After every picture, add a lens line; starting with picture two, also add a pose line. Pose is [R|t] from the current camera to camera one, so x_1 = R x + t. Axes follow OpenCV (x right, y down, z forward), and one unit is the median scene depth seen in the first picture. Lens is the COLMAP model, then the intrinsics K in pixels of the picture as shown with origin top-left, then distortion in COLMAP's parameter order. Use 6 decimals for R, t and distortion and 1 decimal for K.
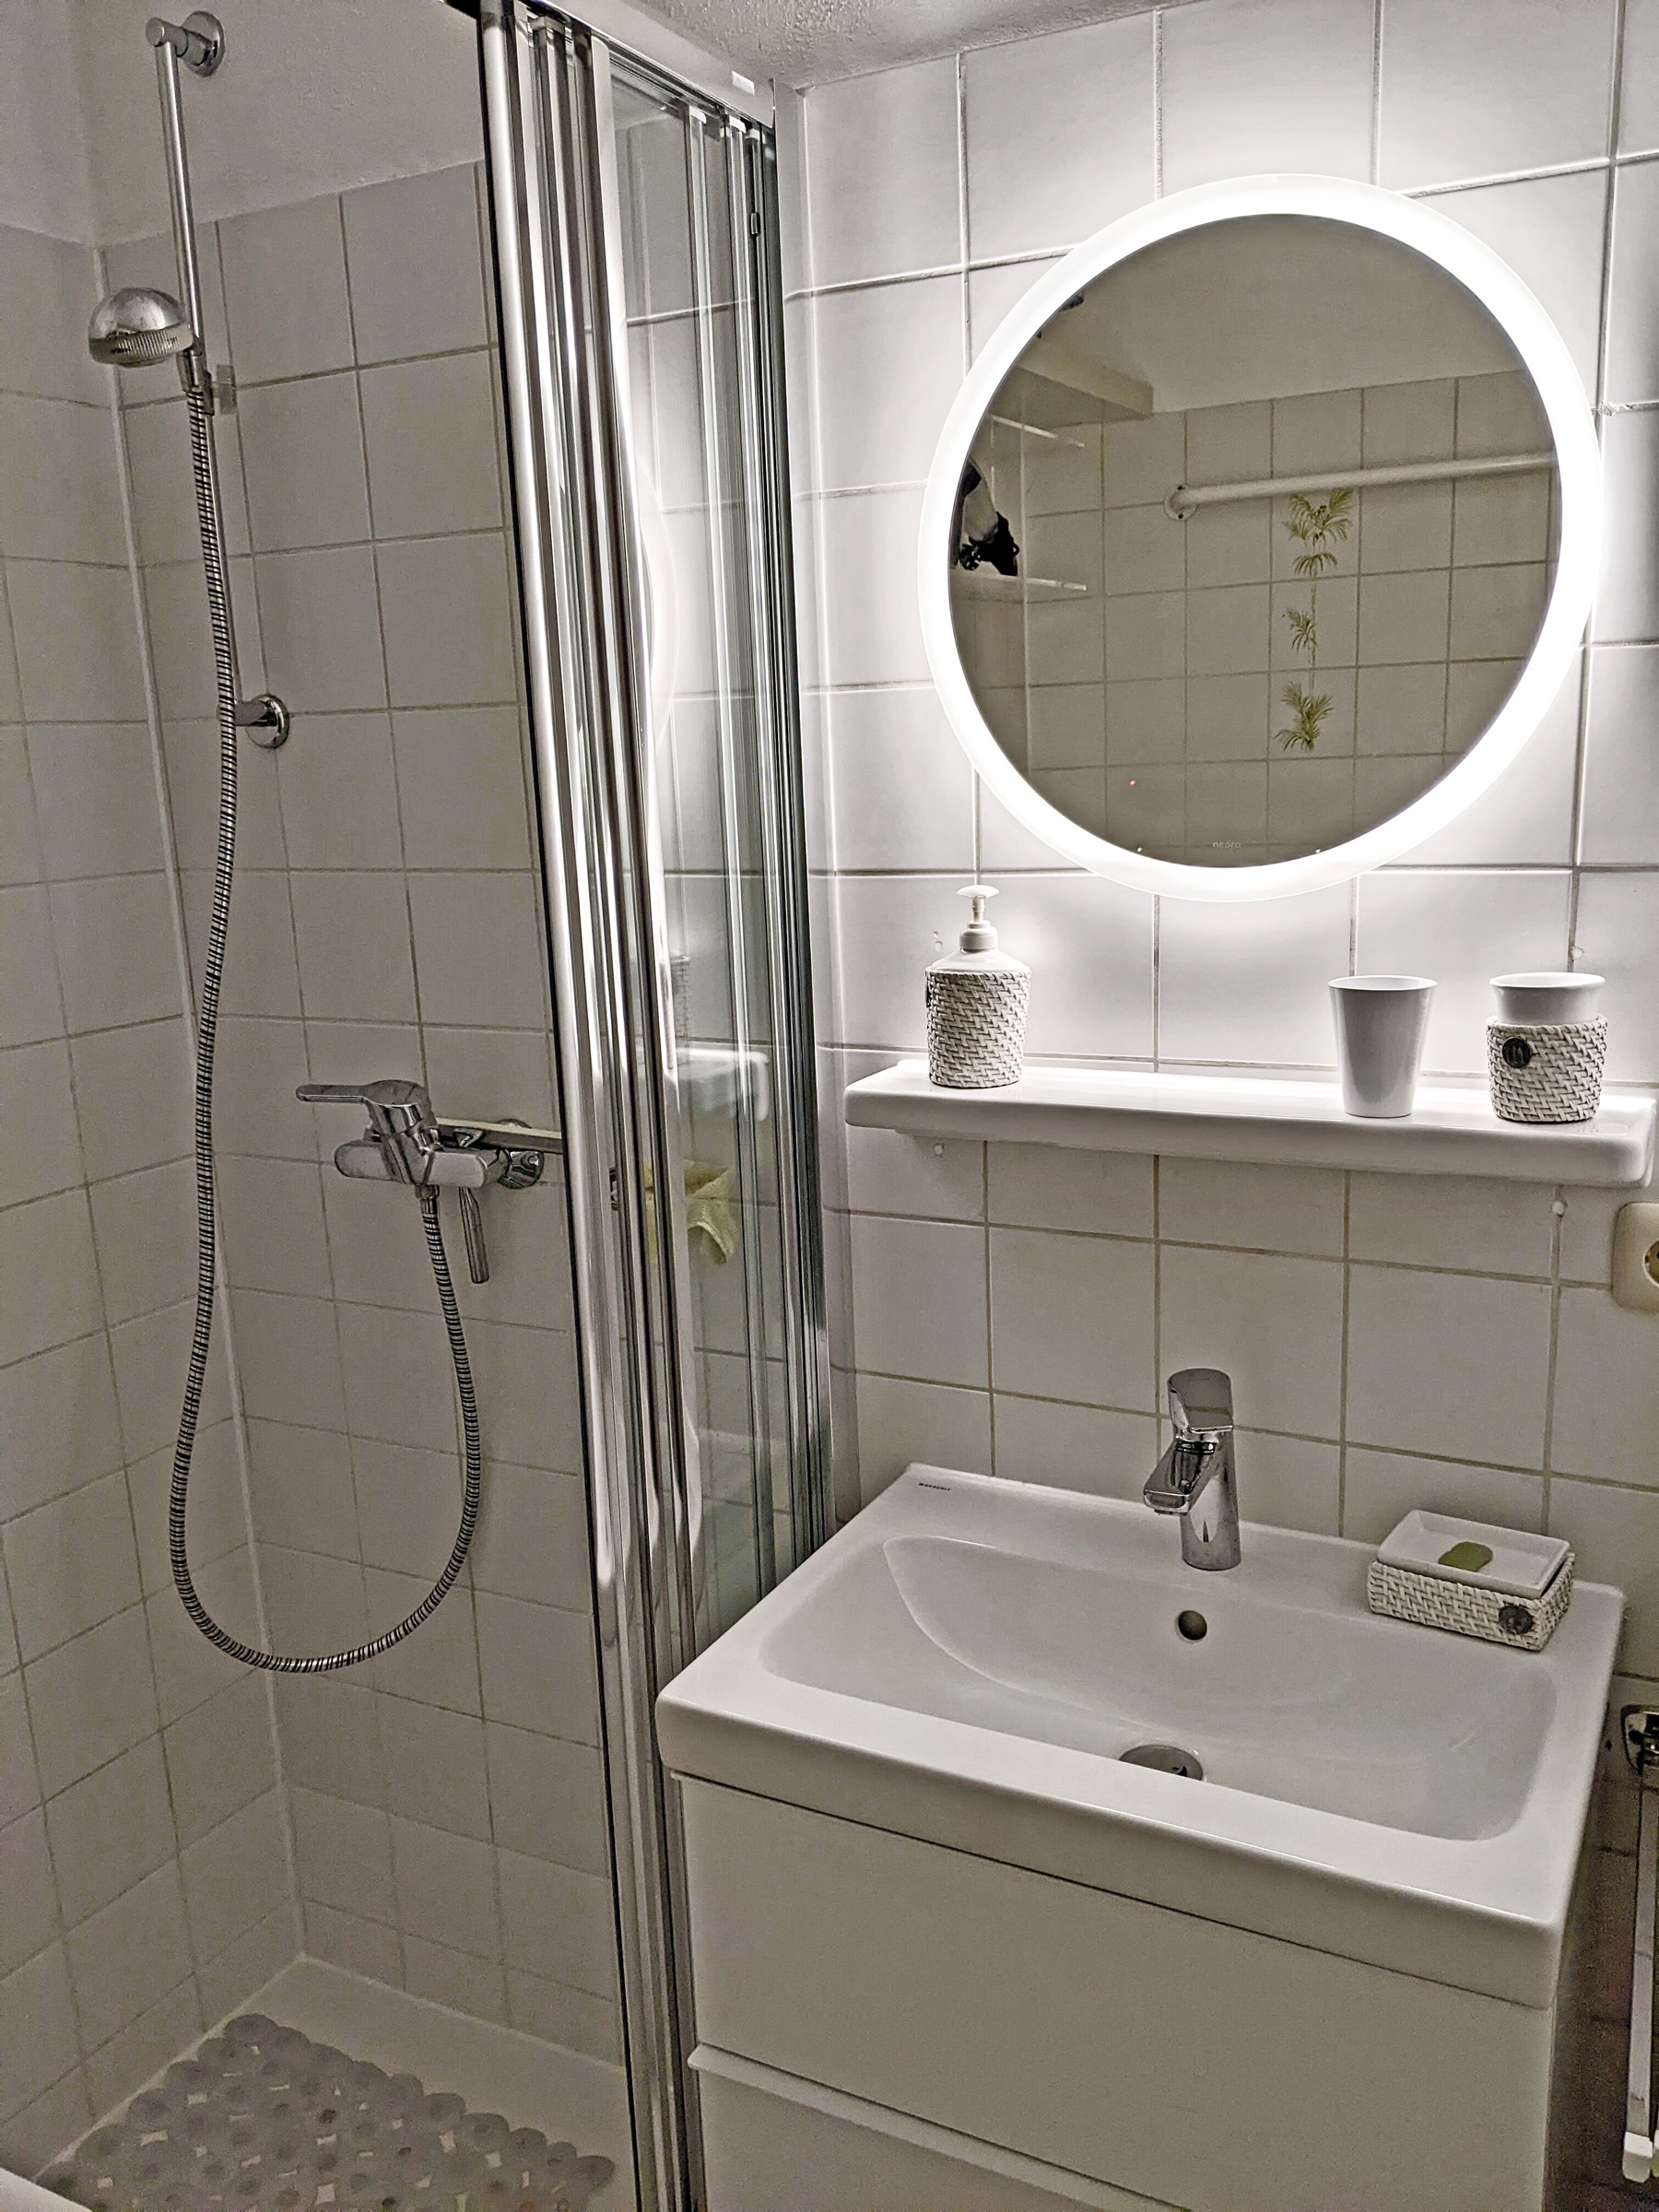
lens RADIAL K [[1783.2, 0, 829.5], [0, 1783.2, 1106.0], [0, 0, 1]] dist [-0.000564, -0.009828]
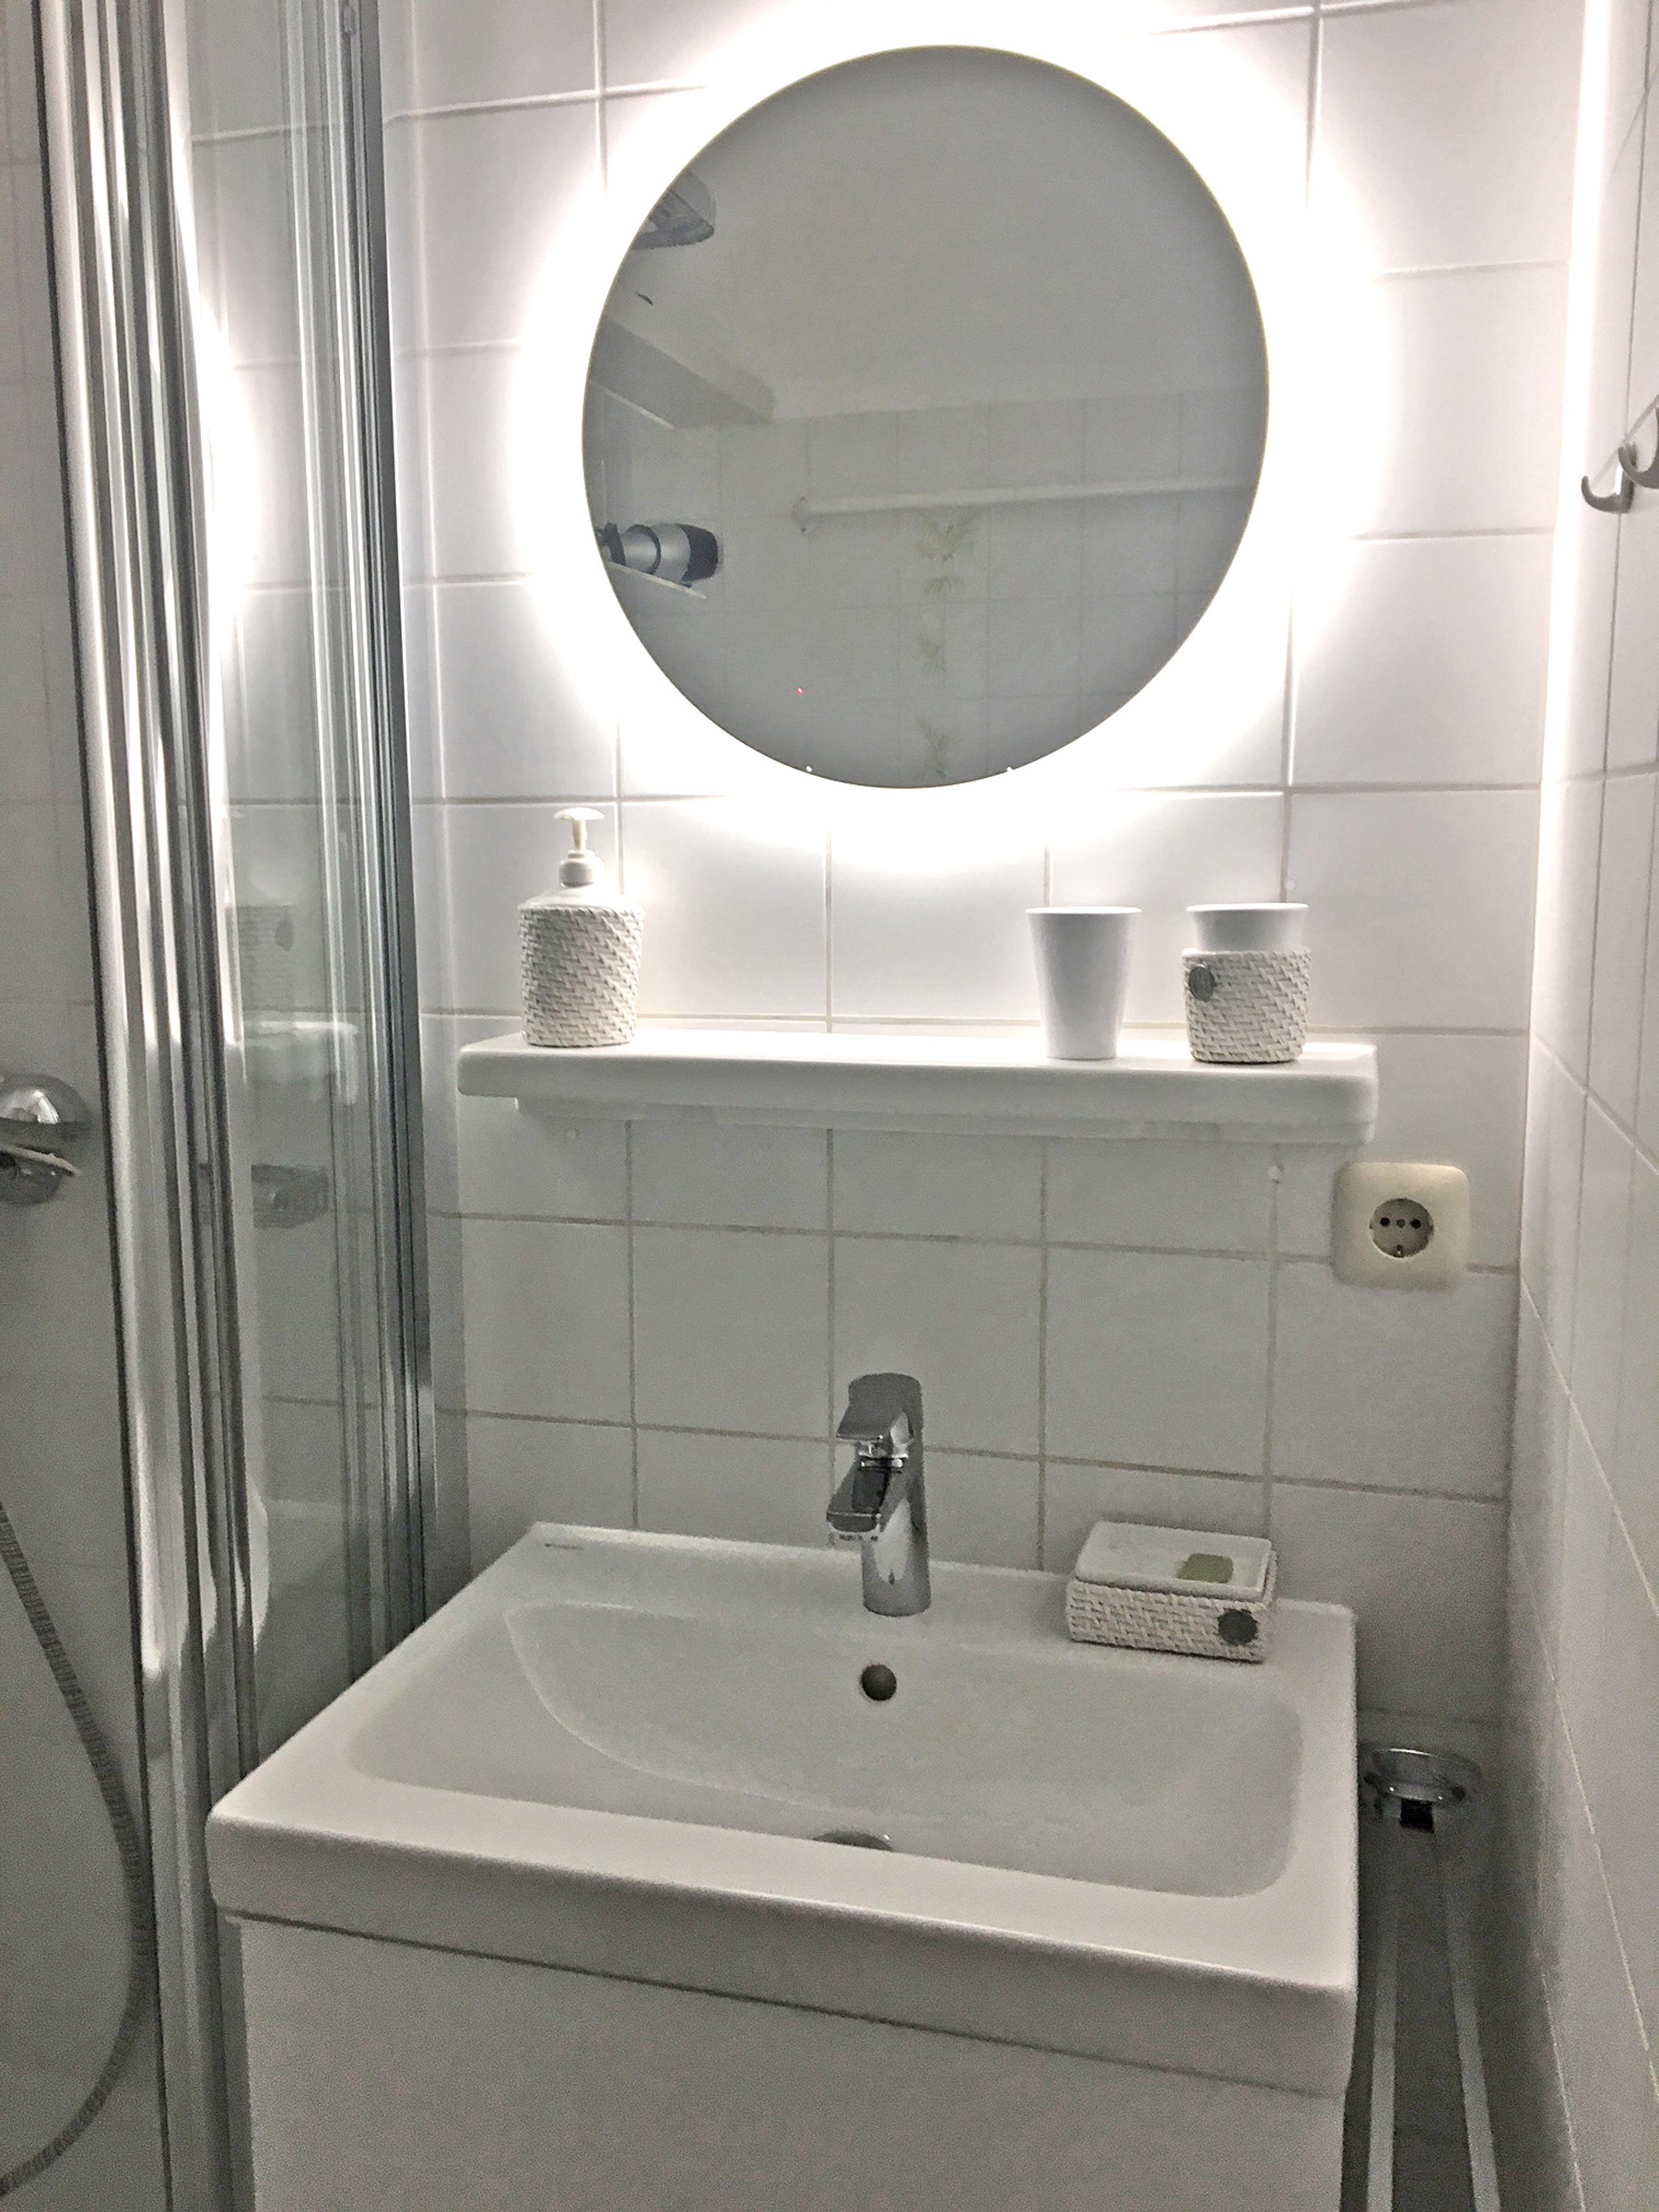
lens RADIAL K [[1827.3, 0, 829.5], [0, 1827.3, 1106.0], [0, 0, 1]] dist [0.040362, -0.076932]
pose [[0.974719, 0.001842, 0.223427, -0.012614], [0.013784, 0.997566, -0.068356, 0.075551], [-0.223009, 0.069707, 0.972321, 0.139006]]
